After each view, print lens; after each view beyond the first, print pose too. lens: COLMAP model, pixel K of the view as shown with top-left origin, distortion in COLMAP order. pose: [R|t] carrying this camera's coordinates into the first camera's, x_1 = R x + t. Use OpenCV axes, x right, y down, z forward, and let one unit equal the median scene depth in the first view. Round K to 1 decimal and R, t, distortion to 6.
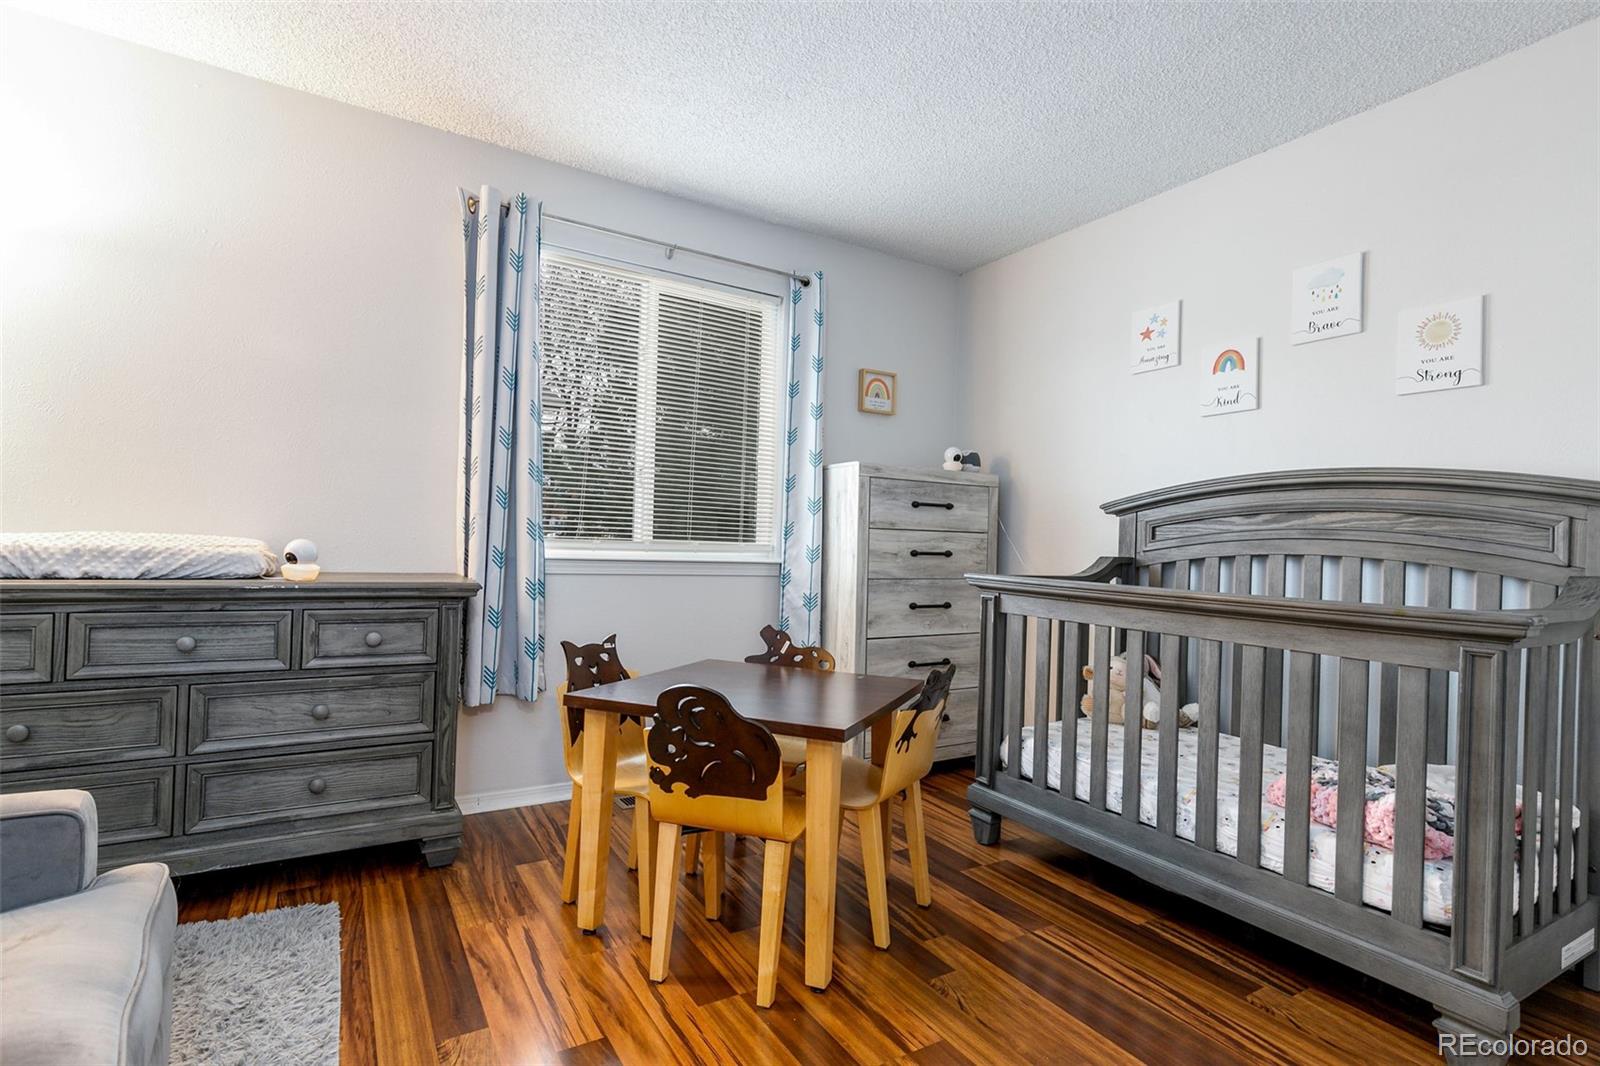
lens RADIAL K [[763.3, 0, 808.1], [0, 763.3, 536.1], [0, 0, 1]] dist [0.007155, 0.000393]
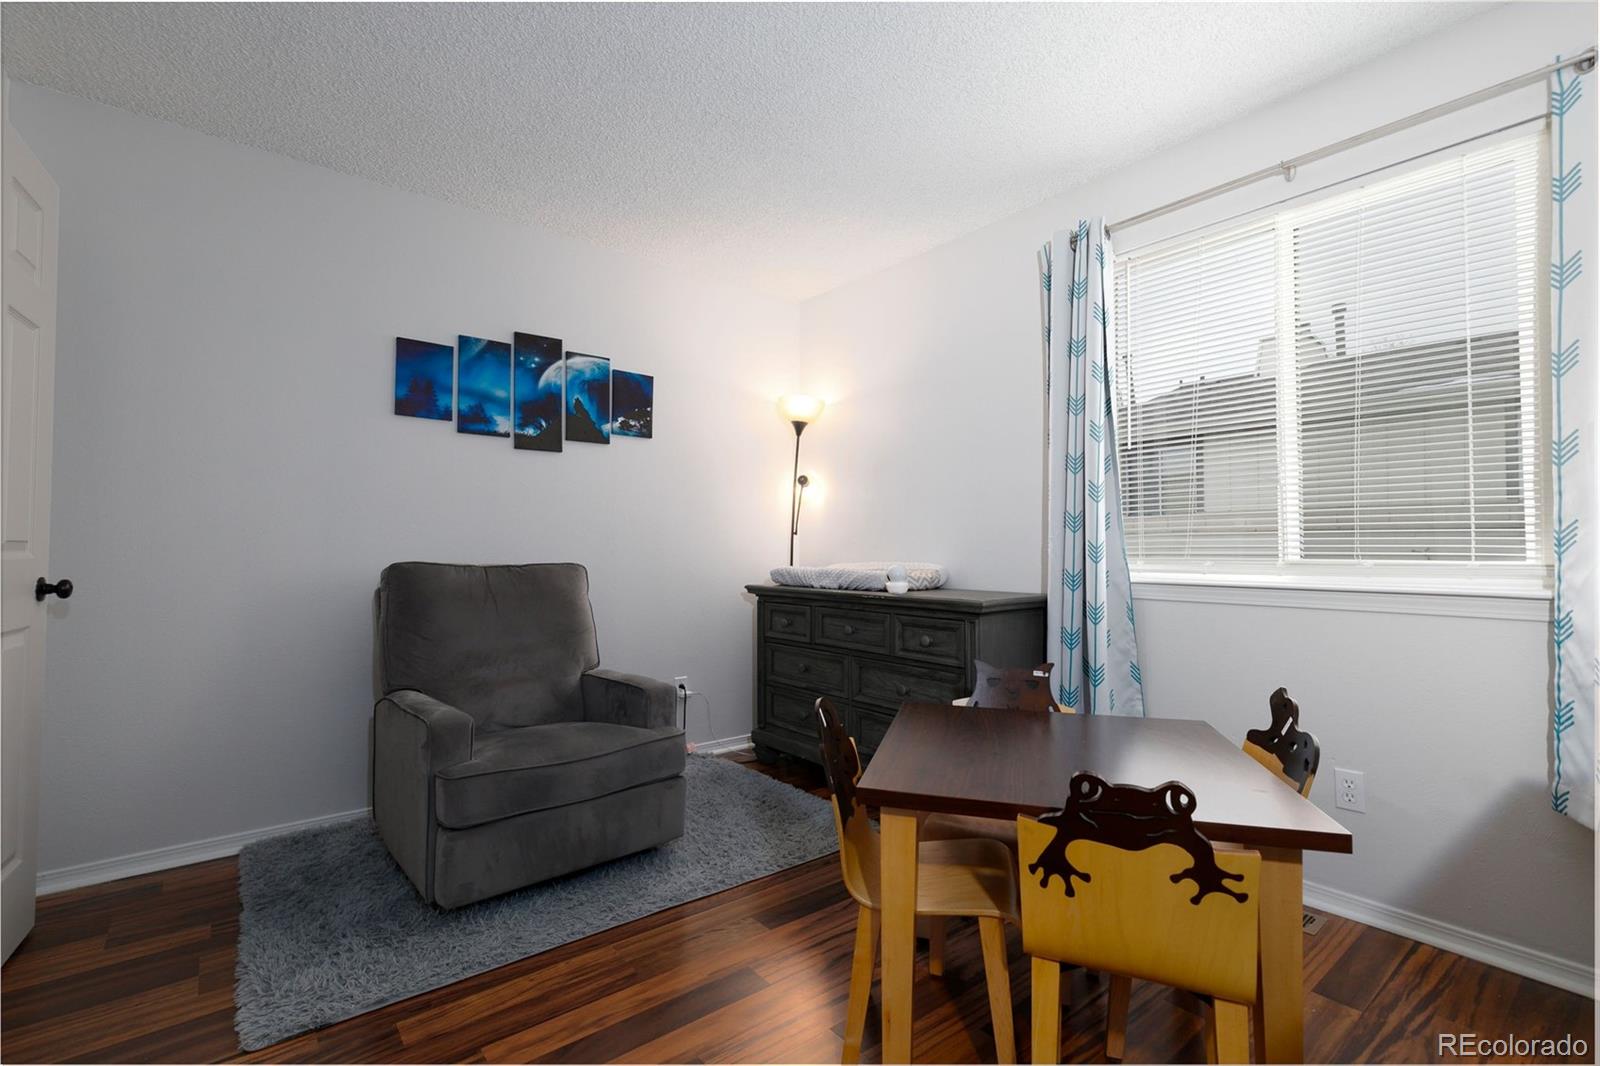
lens RADIAL K [[726.6, 0, 806.9], [0, 726.6, 524.8], [0, 0, 1]] dist [0.005535, -0.000070]
pose [[0.117934, -0.072517, -0.990370, 0.383878], [0.009025, 0.997367, -0.071955, 0.015171], [0.992980, -0.000452, 0.118278, 0.394137]]
